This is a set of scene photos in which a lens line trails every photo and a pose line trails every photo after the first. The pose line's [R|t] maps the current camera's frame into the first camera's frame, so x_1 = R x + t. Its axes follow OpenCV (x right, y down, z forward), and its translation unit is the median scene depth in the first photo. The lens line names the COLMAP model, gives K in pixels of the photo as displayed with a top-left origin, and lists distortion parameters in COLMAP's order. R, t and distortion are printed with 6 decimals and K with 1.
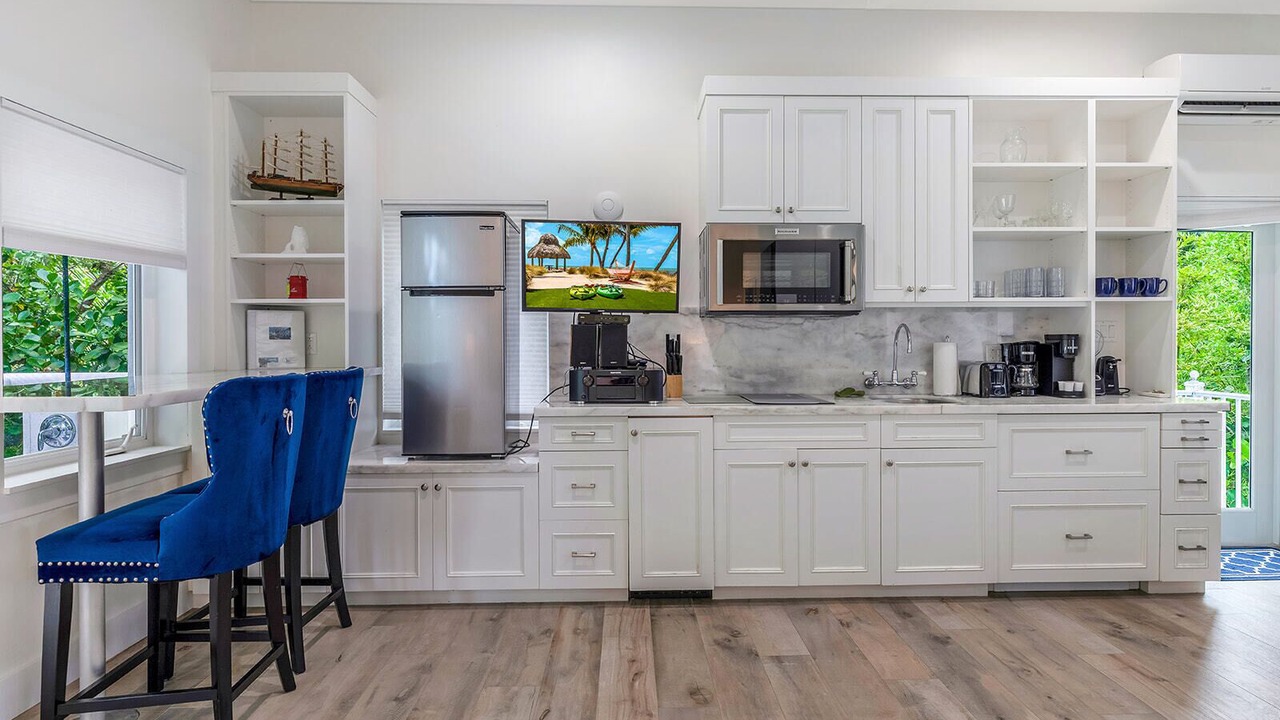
lens RADIAL K [[677.6, 0, 647.9], [0, 677.6, 343.9], [0, 0, 1]] dist [-0.000879, 0.000160]
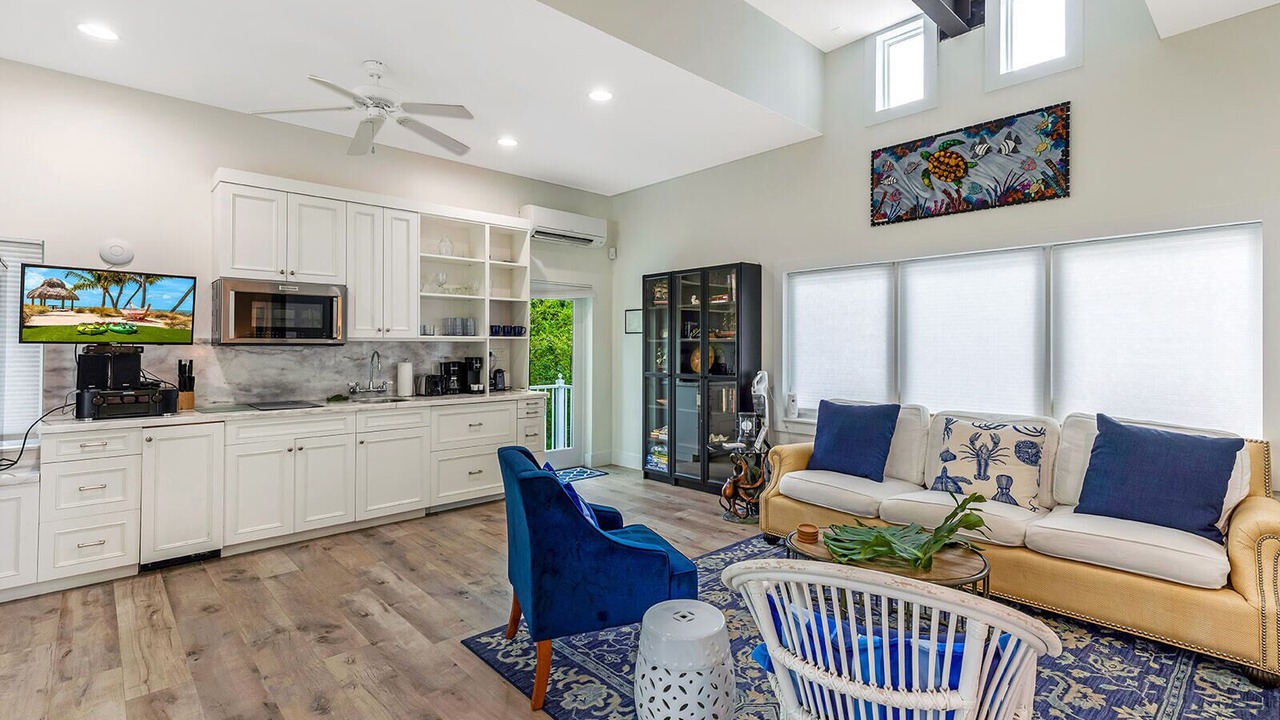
lens RADIAL K [[592.4, 0, 637.9], [0, 592.4, 337.7], [0, 0, 1]] dist [0.021714, 0.000939]
pose [[0.757608, 0.011962, 0.652601, -0.059815], [-0.000242, 0.999837, -0.018046, -0.038936], [-0.652710, 0.013514, 0.757487, -0.445191]]
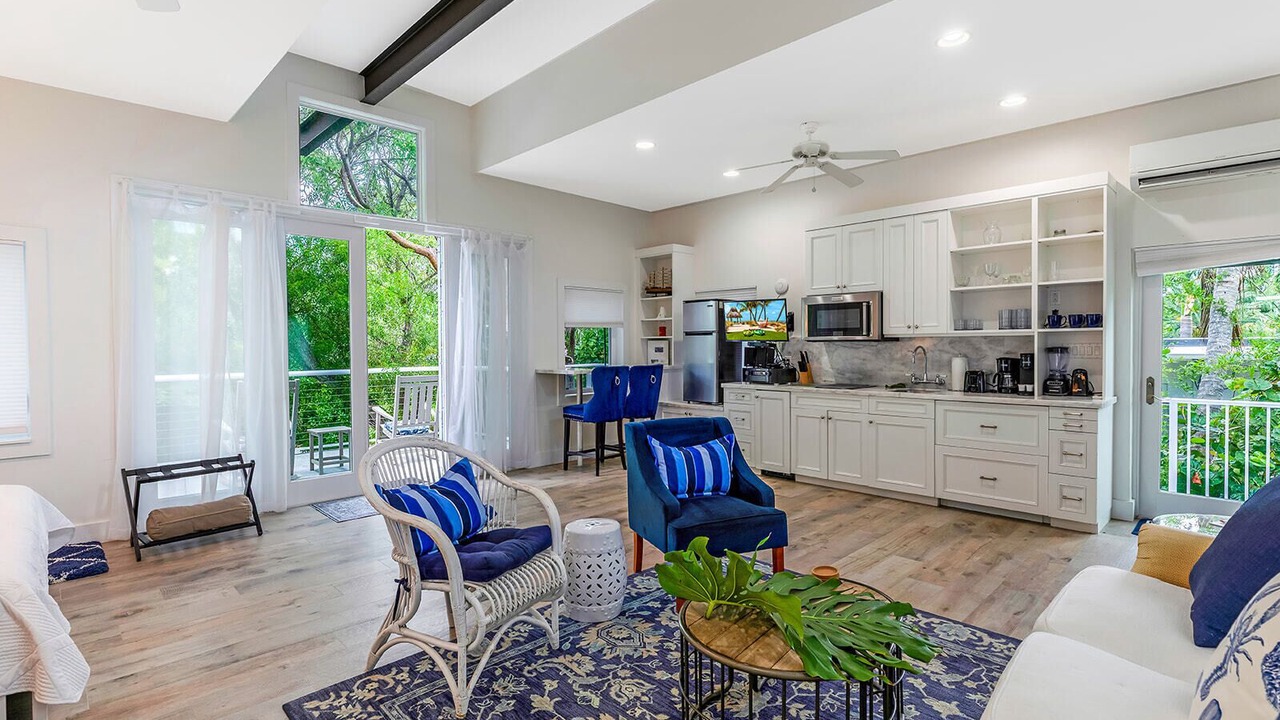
lens RADIAL K [[608.2, 0, 643.6], [0, 608.2, 351.8], [0, 0, 1]] dist [-0.000429, 0.000132]
pose [[0.679638, 0.008610, -0.733497, 1.096485], [0.002217, 0.999902, 0.013792, -0.040606], [0.733544, -0.011000, 0.679553, -0.575675]]
